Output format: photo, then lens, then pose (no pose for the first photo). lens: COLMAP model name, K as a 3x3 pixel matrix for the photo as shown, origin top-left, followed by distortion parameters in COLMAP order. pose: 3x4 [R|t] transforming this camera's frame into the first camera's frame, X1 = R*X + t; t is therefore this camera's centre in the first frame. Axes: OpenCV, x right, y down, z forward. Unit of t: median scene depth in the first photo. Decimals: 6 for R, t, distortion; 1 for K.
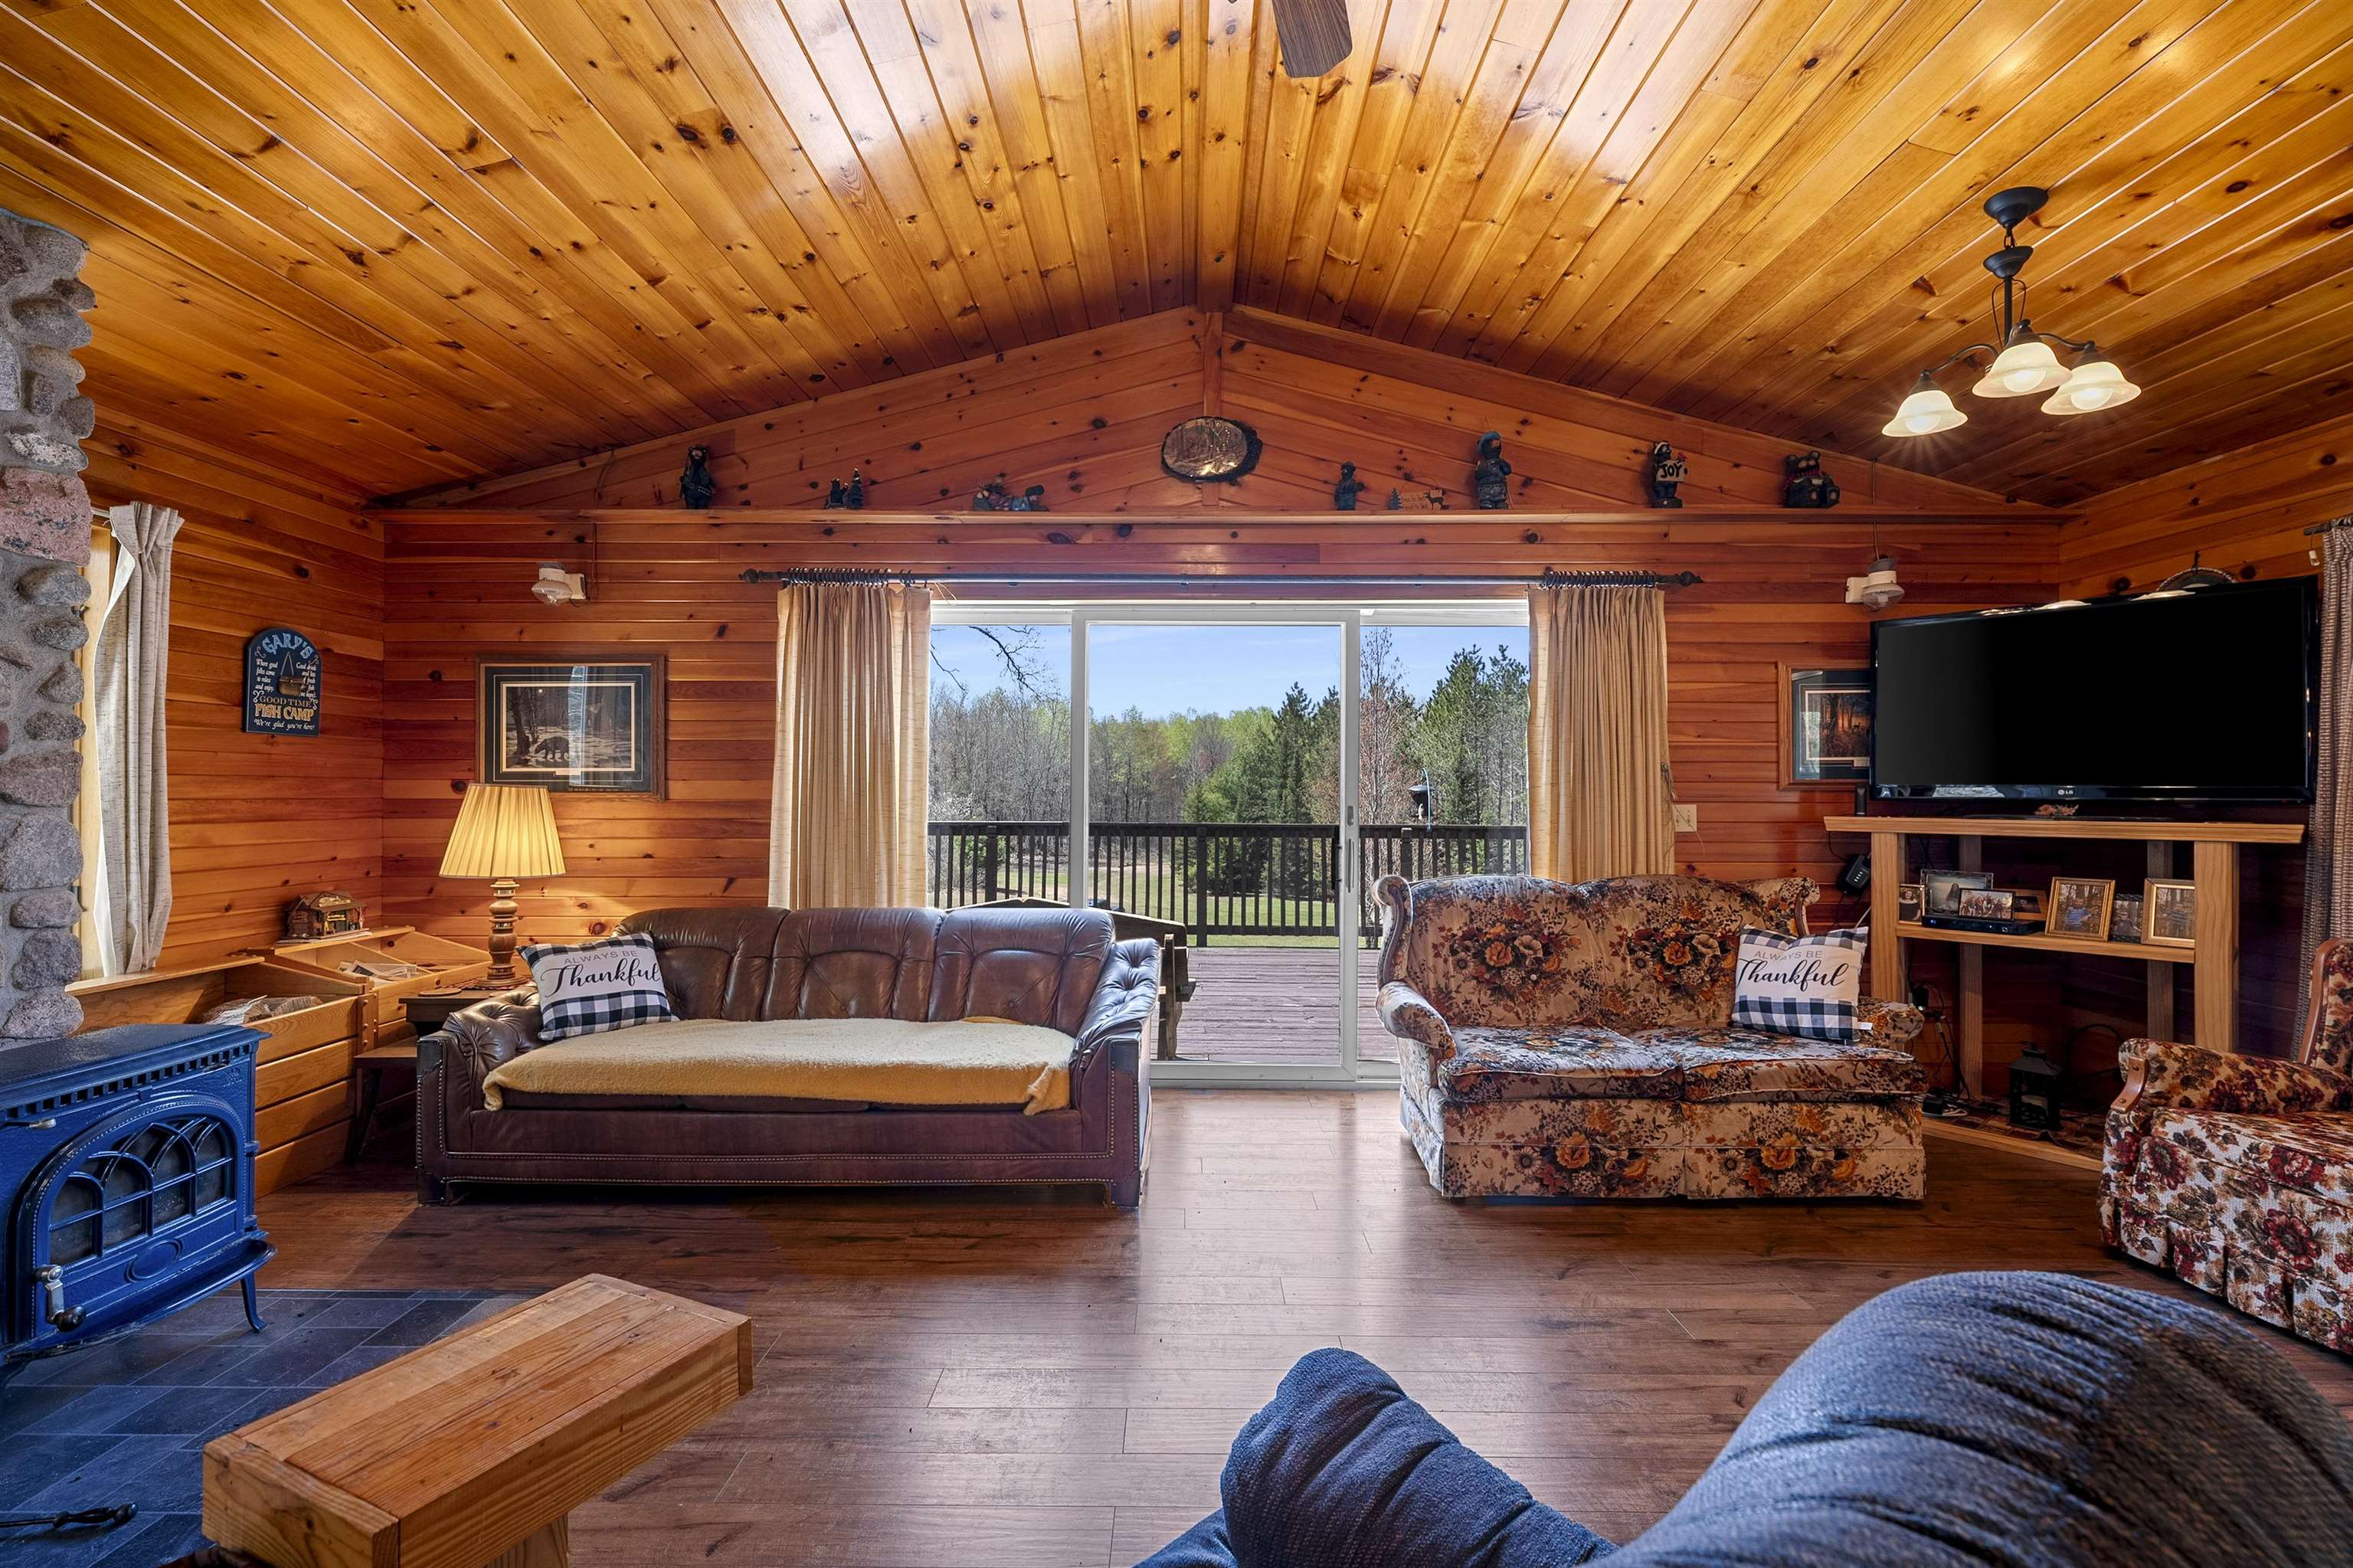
lens RADIAL K [[989.0, 0, 1176.0], [0, 989.0, 786.8], [0, 0, 1]] dist [-0.001793, 0.000239]
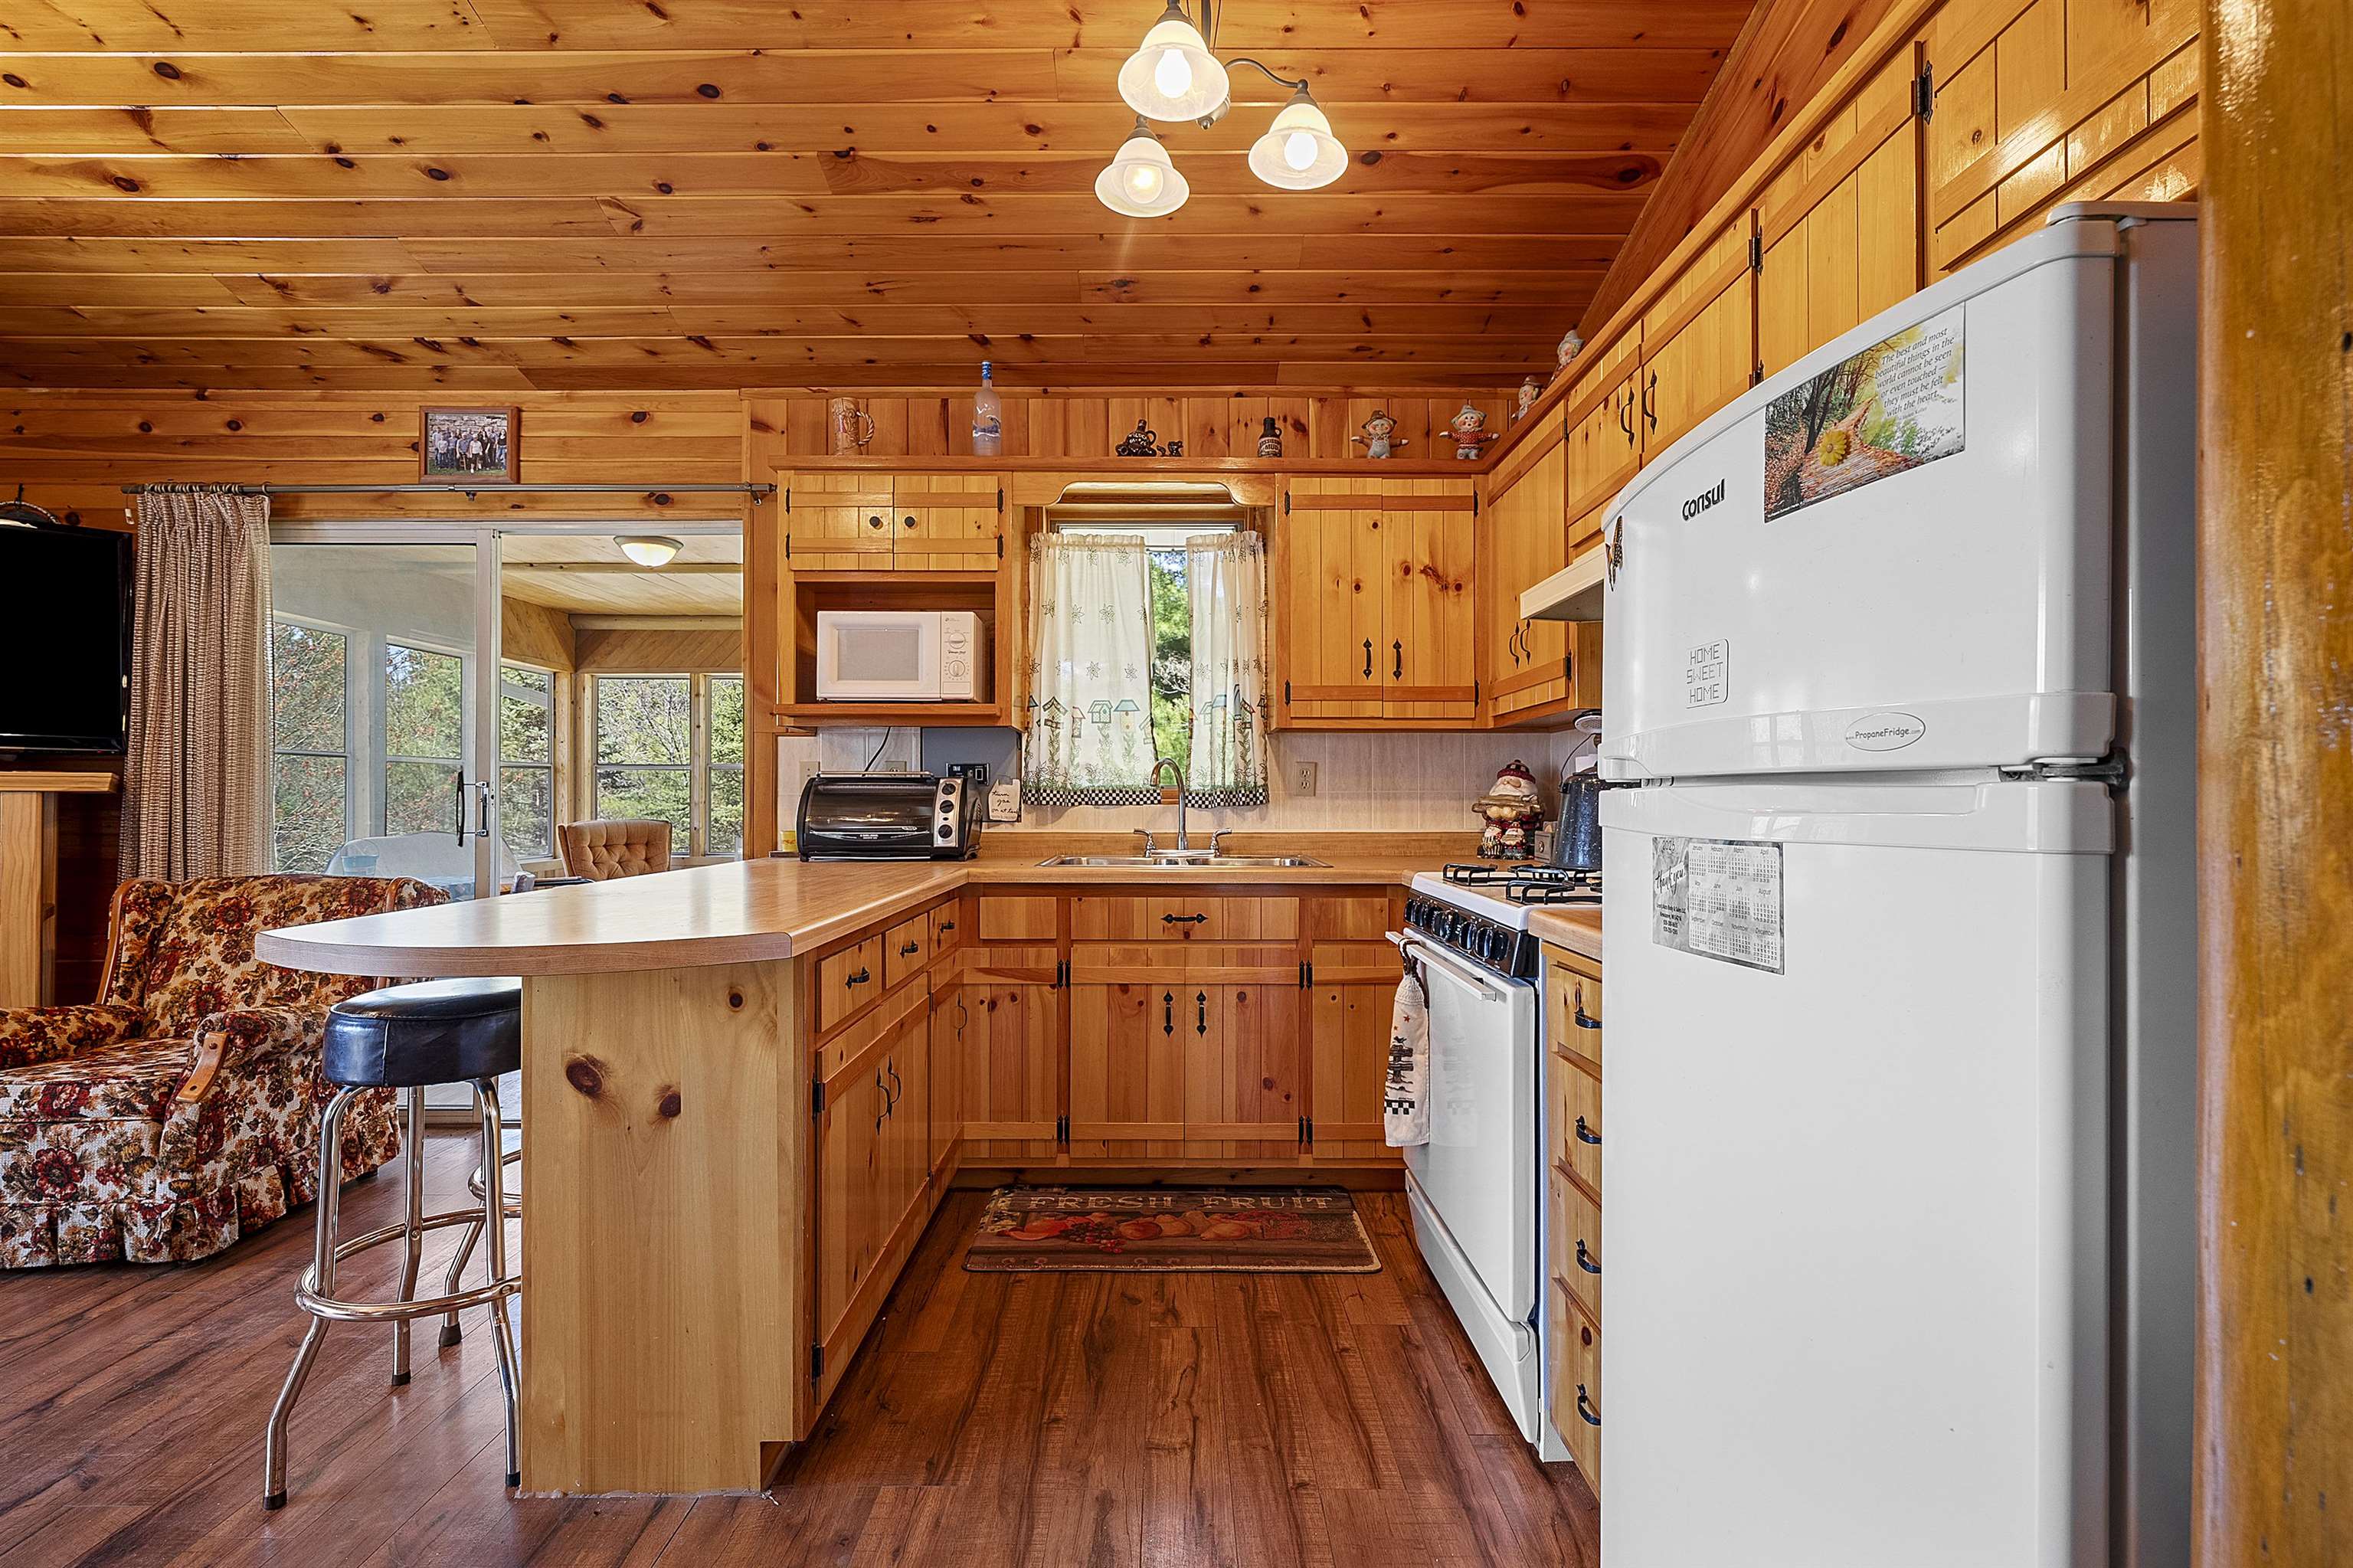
lens RADIAL K [[1049.4, 0, 1169.9], [0, 1049.4, 794.9], [0, 0, 1]] dist [-0.000168, 0.000004]
pose [[-0.012519, 0.002116, 0.999919, 0.041120], [-0.007313, 0.999971, -0.002208, 0.049615], [-0.999895, -0.007340, -0.012503, -0.070034]]
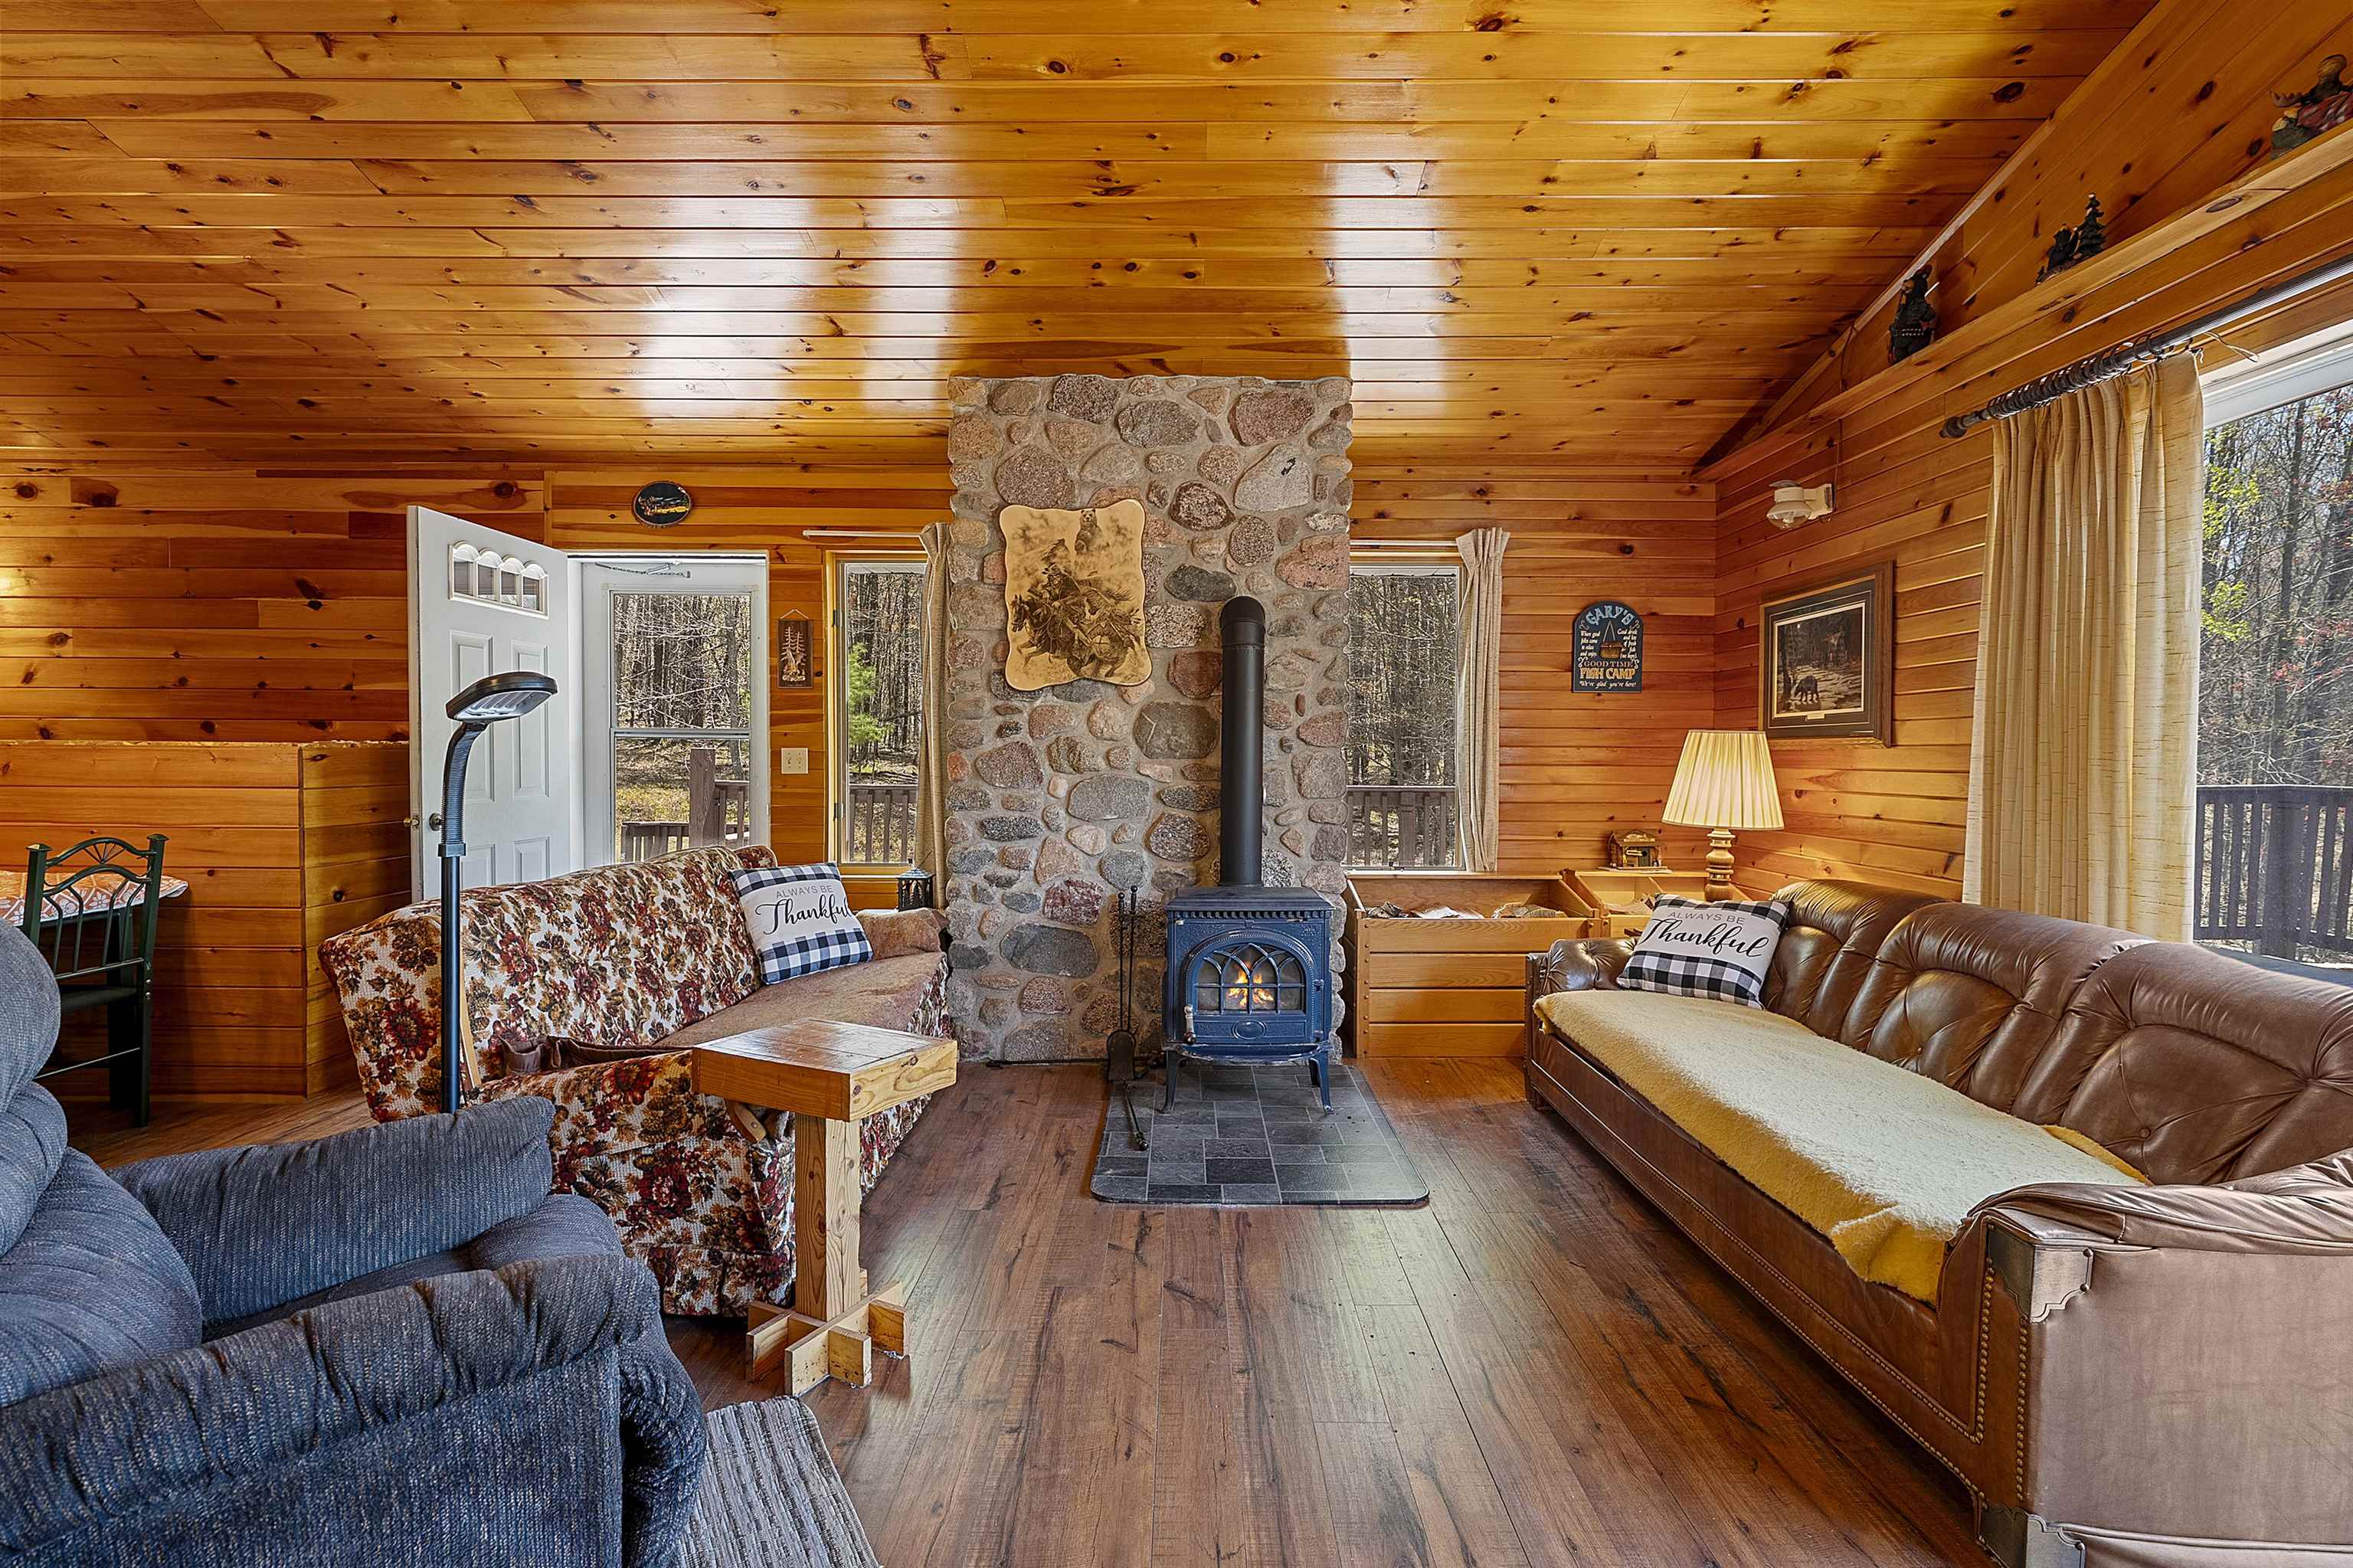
lens RADIAL K [[1079.0, 0, 1176.5], [0, 1079.0, 784.0], [0, 0, 1]] dist [-0.001074, 0.000029]
pose [[0.002485, 0.023973, -0.999710, 0.414707], [0.002594, 0.999709, 0.023979, 0.026074], [0.999994, -0.002653, 0.002422, 0.529186]]
